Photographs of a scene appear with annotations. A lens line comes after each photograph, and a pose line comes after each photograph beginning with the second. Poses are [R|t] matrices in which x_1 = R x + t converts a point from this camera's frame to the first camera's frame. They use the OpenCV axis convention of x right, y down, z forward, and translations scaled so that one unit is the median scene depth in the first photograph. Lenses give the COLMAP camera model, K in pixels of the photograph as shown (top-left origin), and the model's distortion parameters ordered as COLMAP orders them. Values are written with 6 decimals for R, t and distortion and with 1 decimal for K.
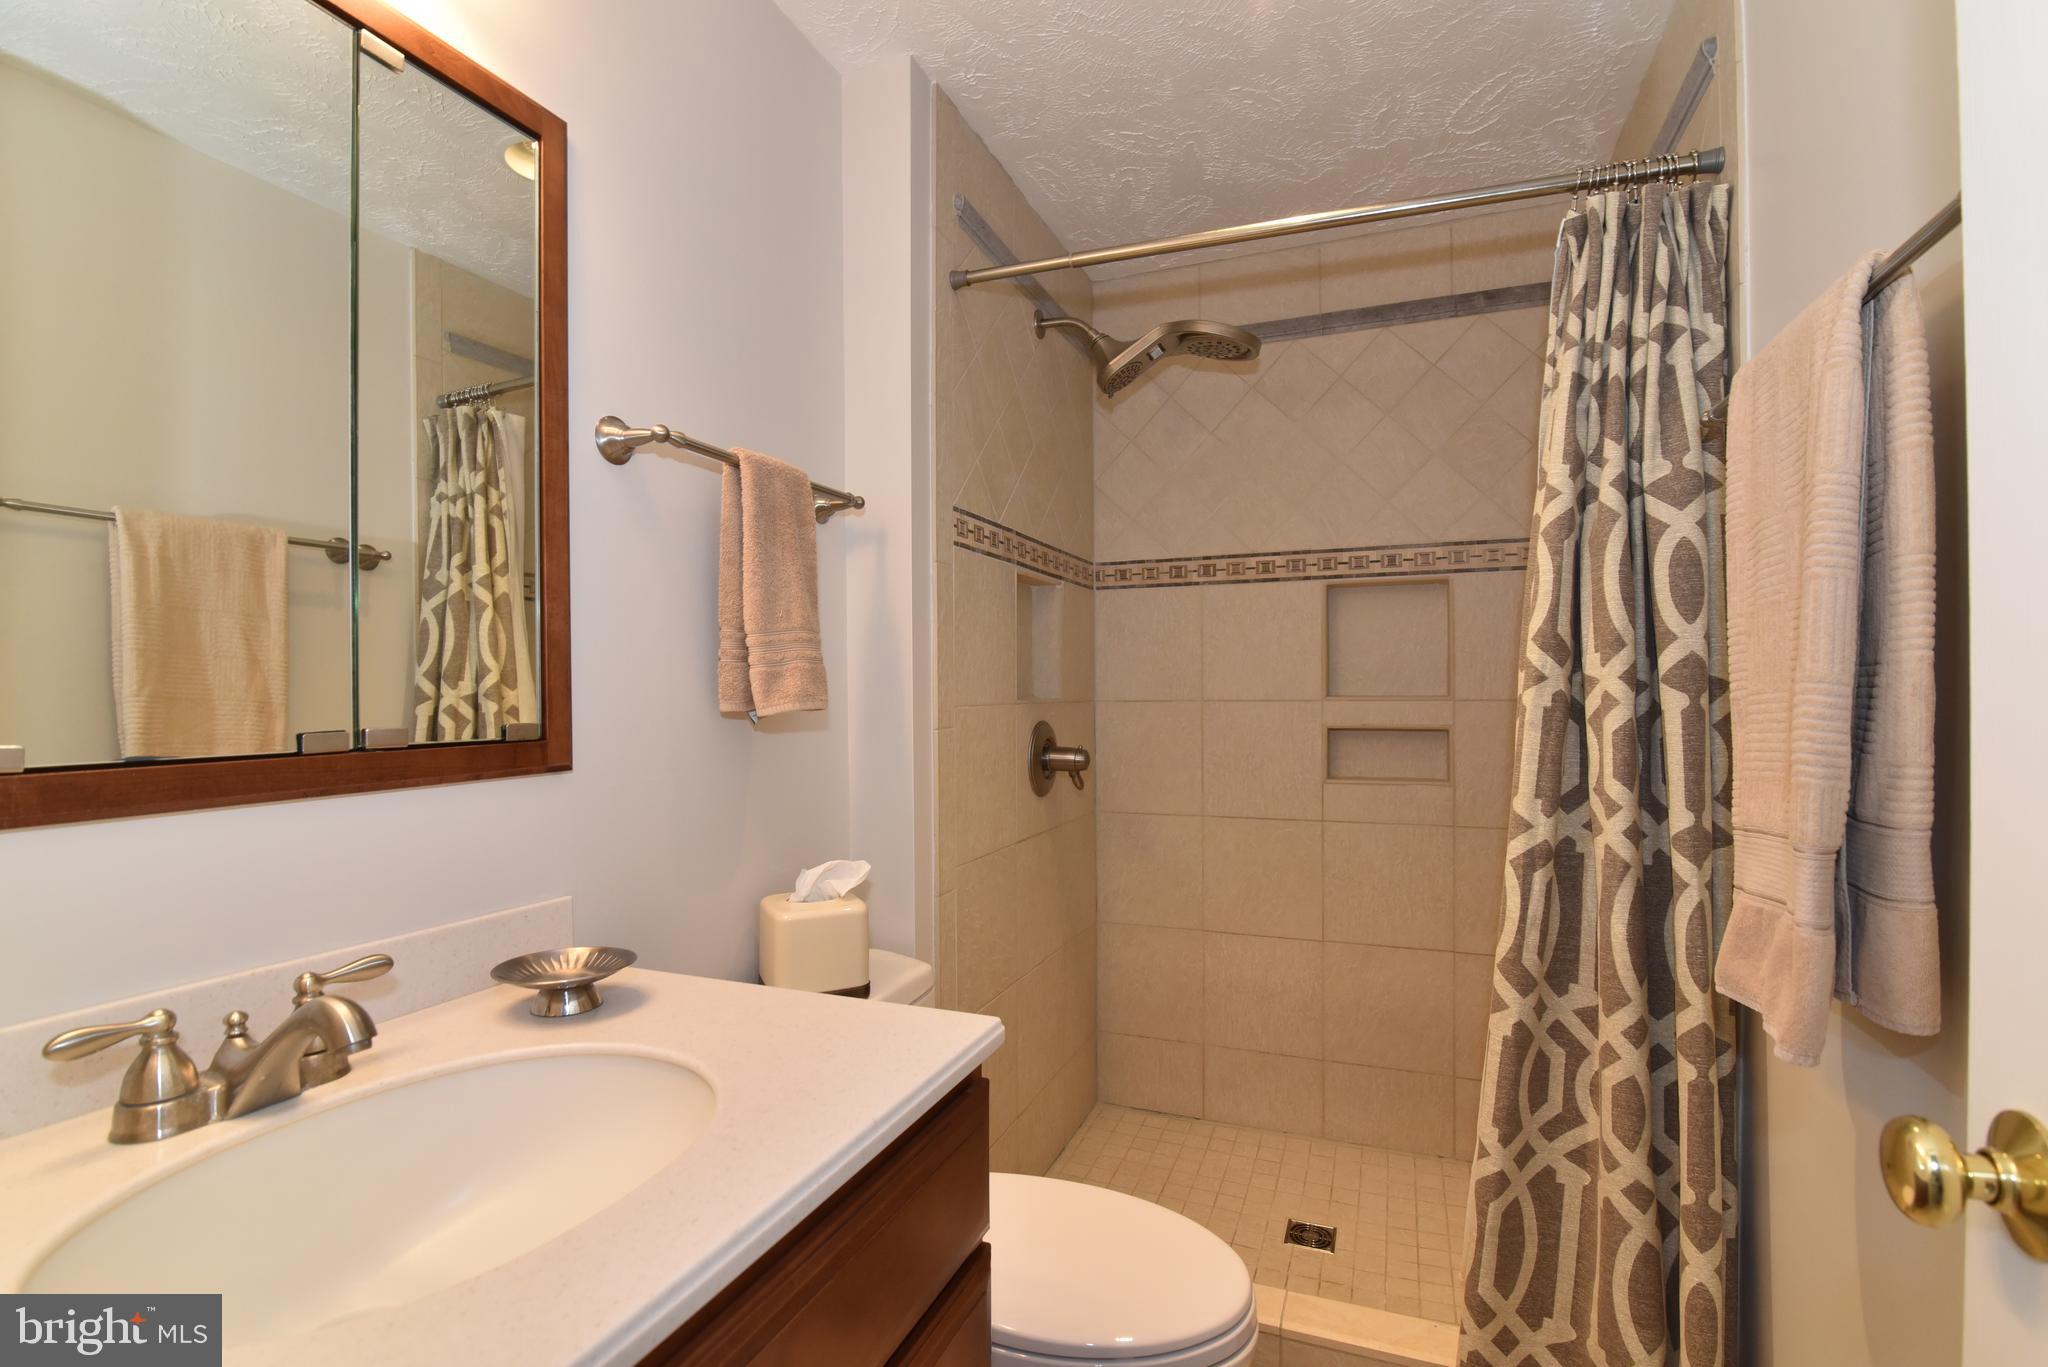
lens RADIAL K [[932.7, 0, 1016.8], [0, 932.7, 700.1], [0, 0, 1]] dist [-0.019891, 0.000886]
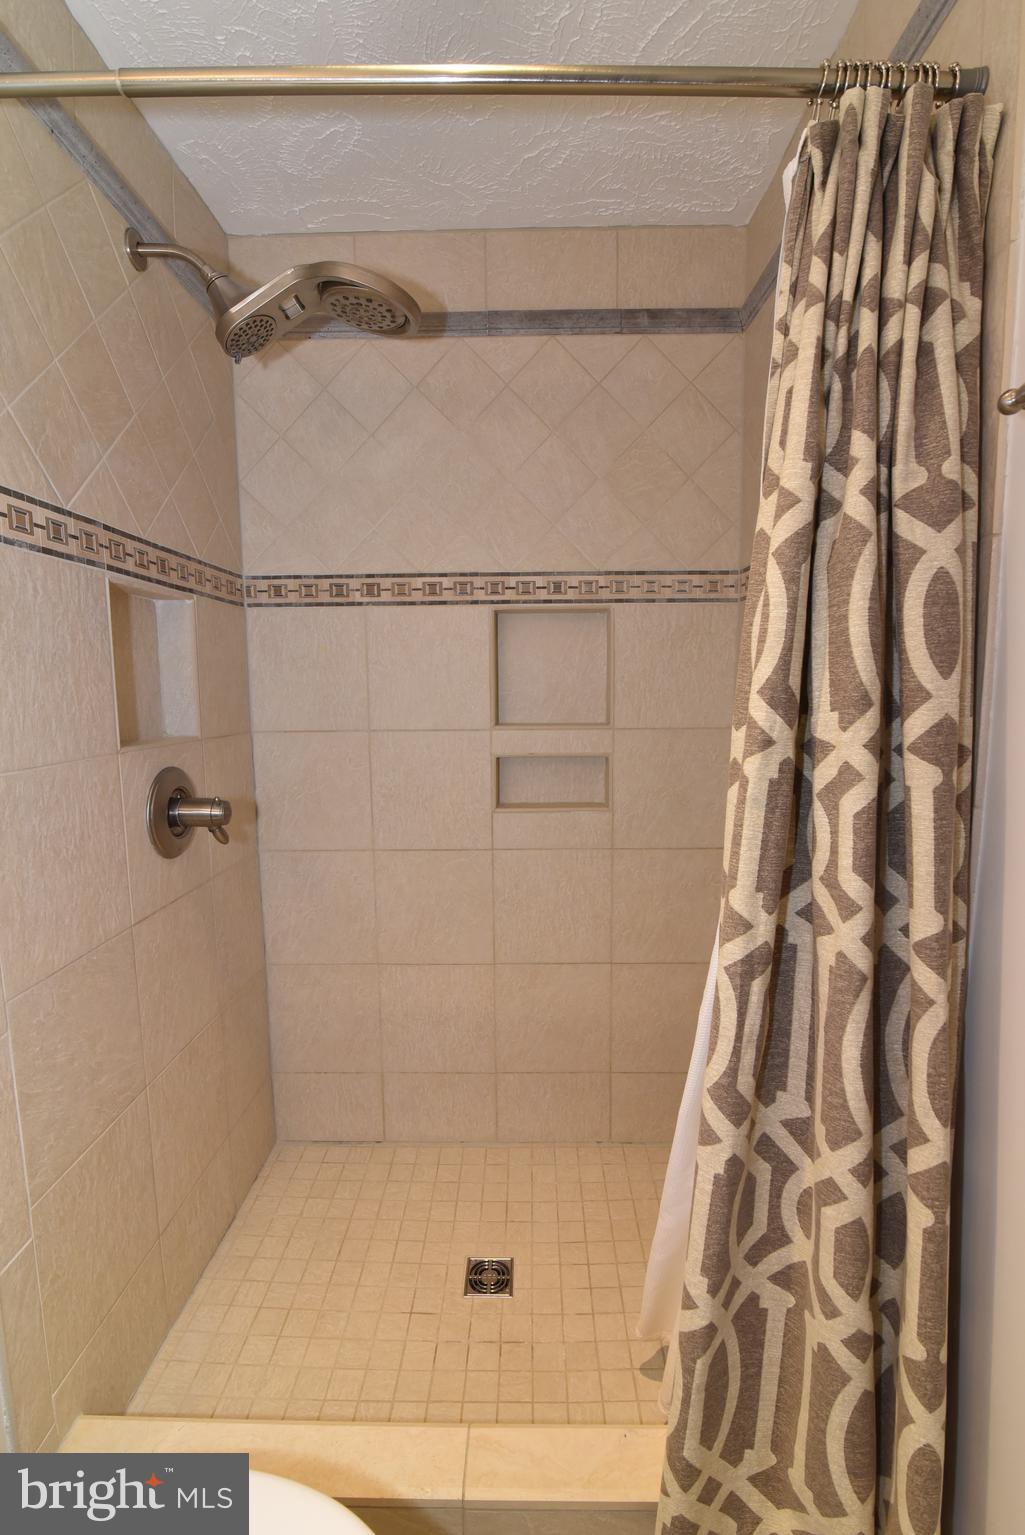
lens RADIAL K [[699.1, 0, 516.1], [0, 699.1, 766.5], [0, 0, 1]] dist [-0.019891, 0.000886]
pose [[0.933916, -0.043301, 0.354860, 0.106341], [0.005953, 0.994384, 0.105668, -0.046047], [-0.357442, -0.096572, 0.928929, 0.358494]]
